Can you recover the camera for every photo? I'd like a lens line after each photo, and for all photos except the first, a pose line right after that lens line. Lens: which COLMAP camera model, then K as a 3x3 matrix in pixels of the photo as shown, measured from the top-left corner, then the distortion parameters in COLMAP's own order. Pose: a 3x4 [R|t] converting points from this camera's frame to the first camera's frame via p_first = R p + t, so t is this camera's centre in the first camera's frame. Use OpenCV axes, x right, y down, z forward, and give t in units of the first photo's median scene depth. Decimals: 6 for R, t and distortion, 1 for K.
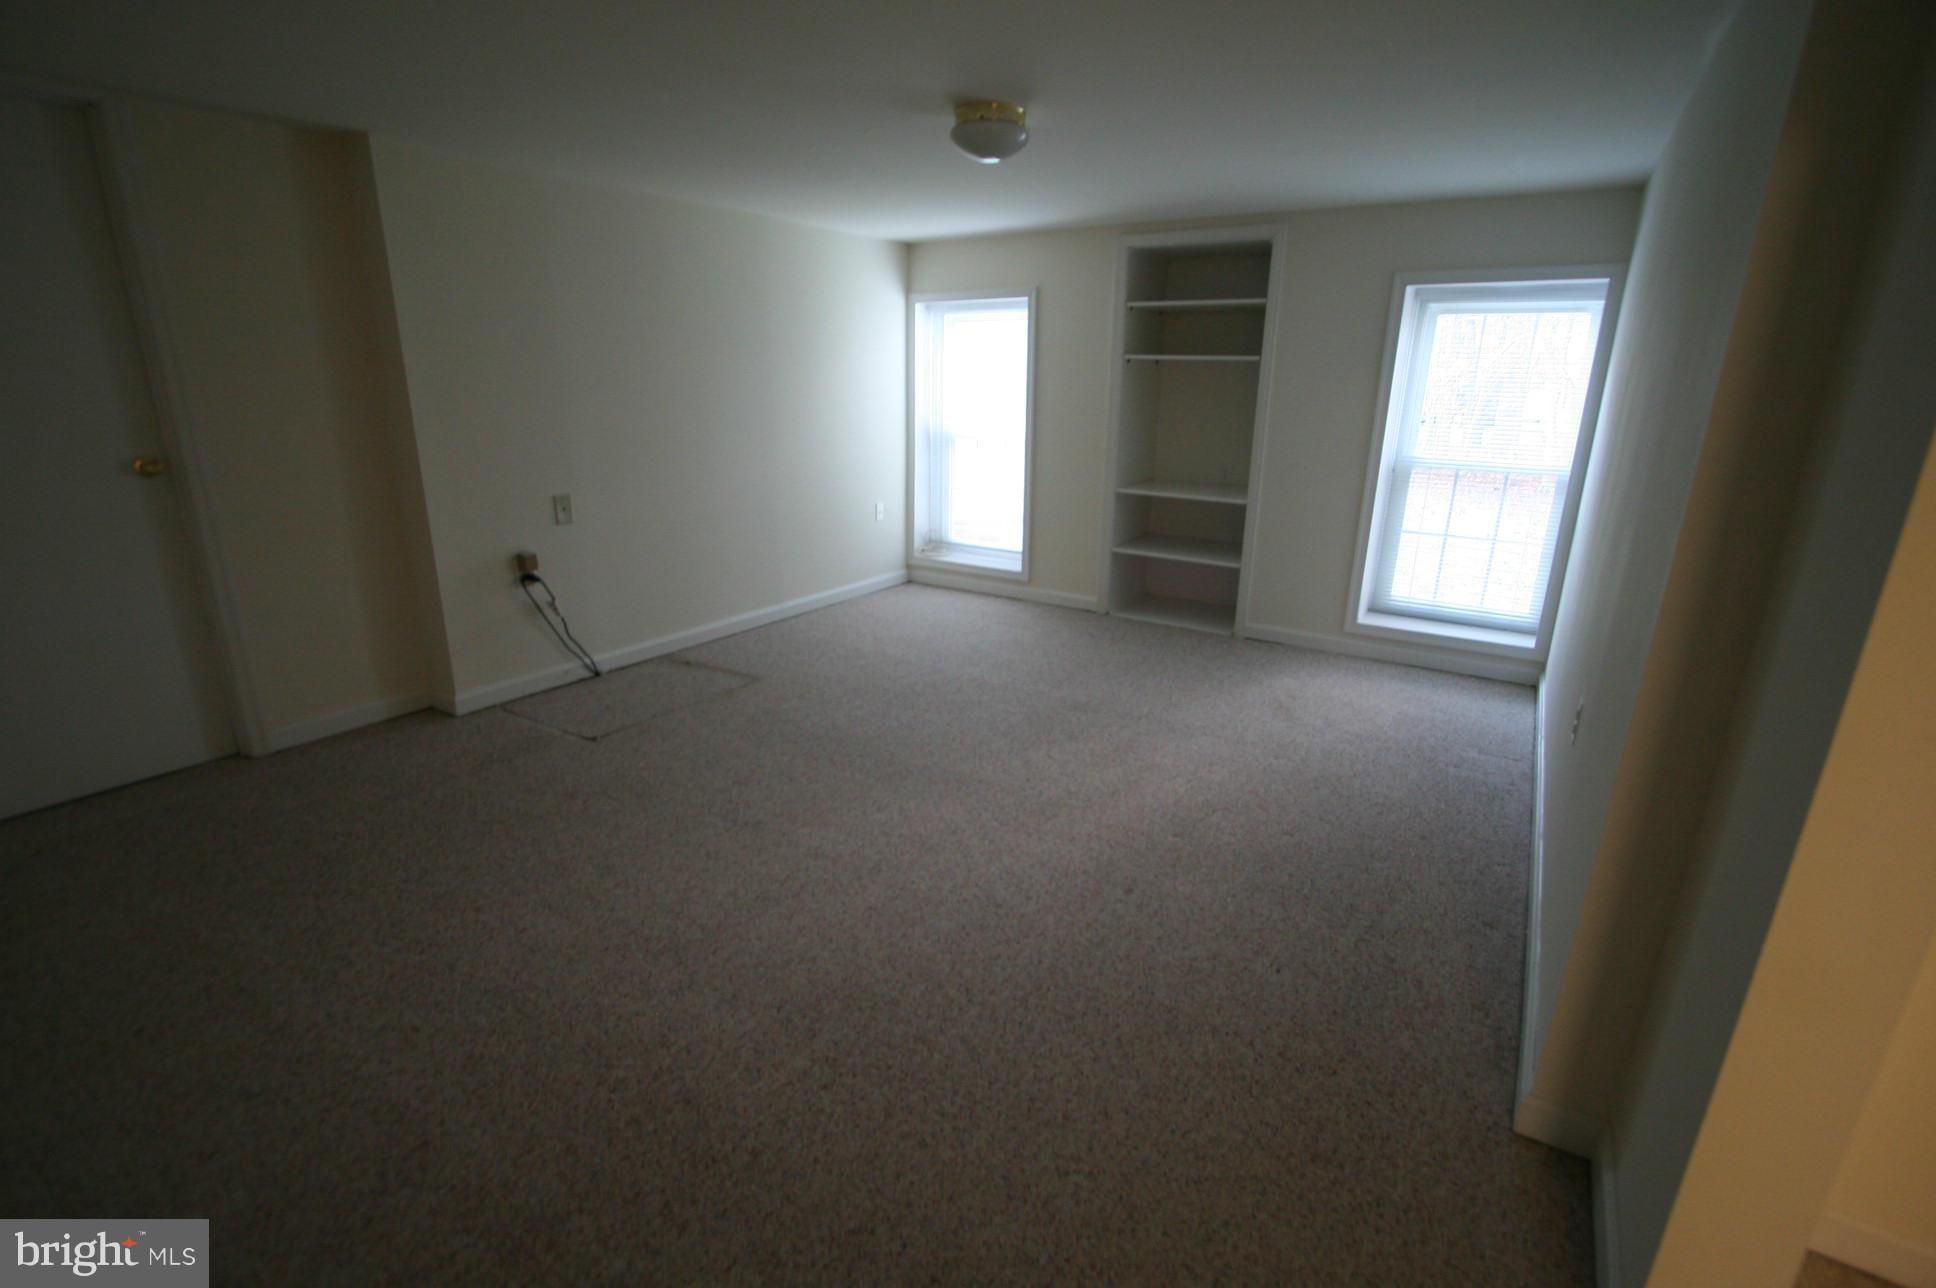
lens RADIAL K [[893.3, 0, 960.4], [0, 893.3, 648.5], [0, 0, 1]] dist [-0.011550, 0.000639]
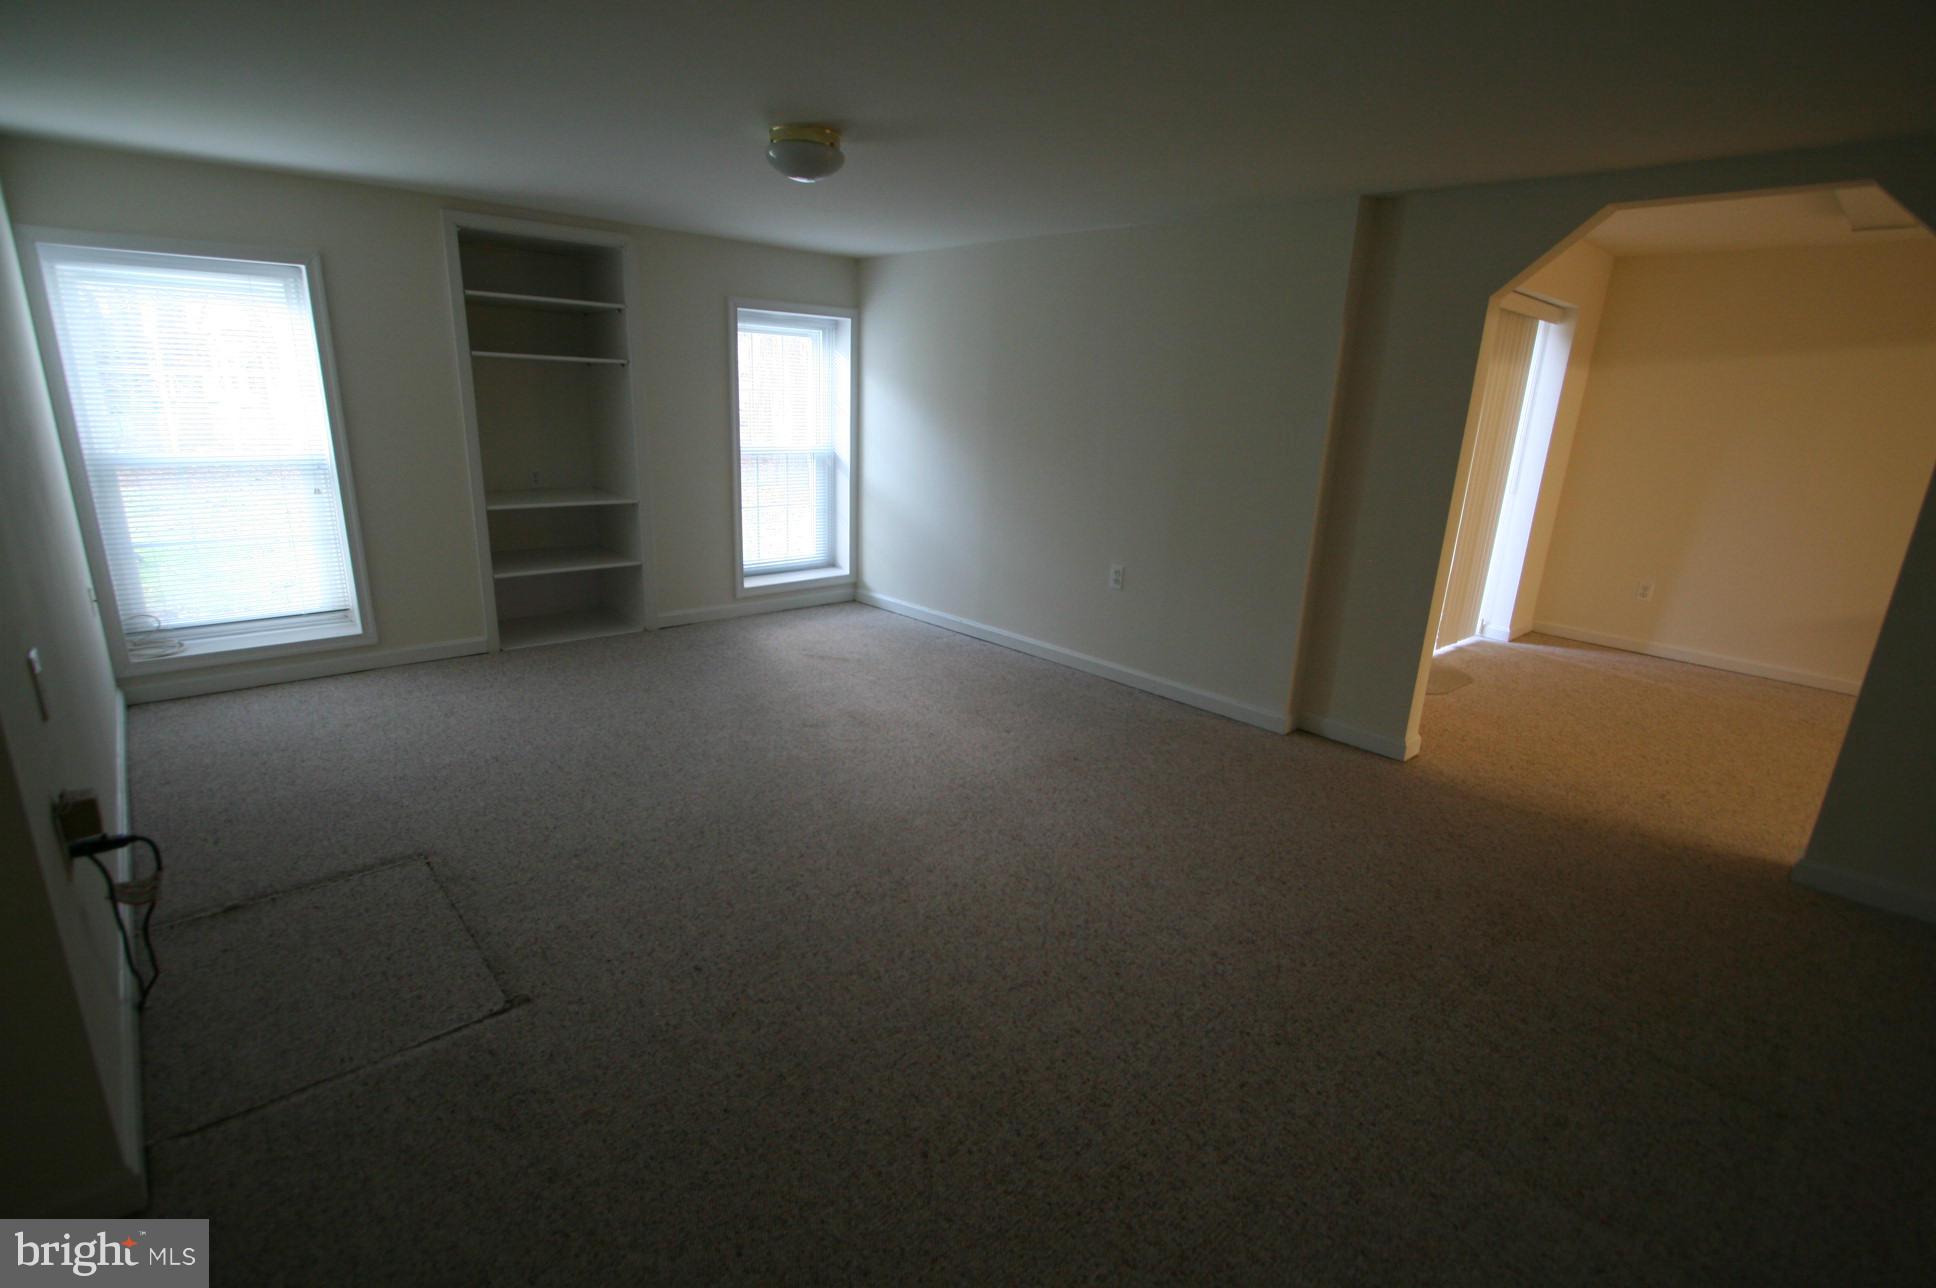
lens RADIAL K [[893.3, 0, 959.8], [0, 893.3, 647.6], [0, 0, 1]] dist [-0.011550, 0.000639]
pose [[0.265311, -0.269429, 0.925753, -0.620987], [0.249539, 0.946635, 0.203991, -0.128458], [-0.931311, 0.176891, 0.318385, 0.376533]]
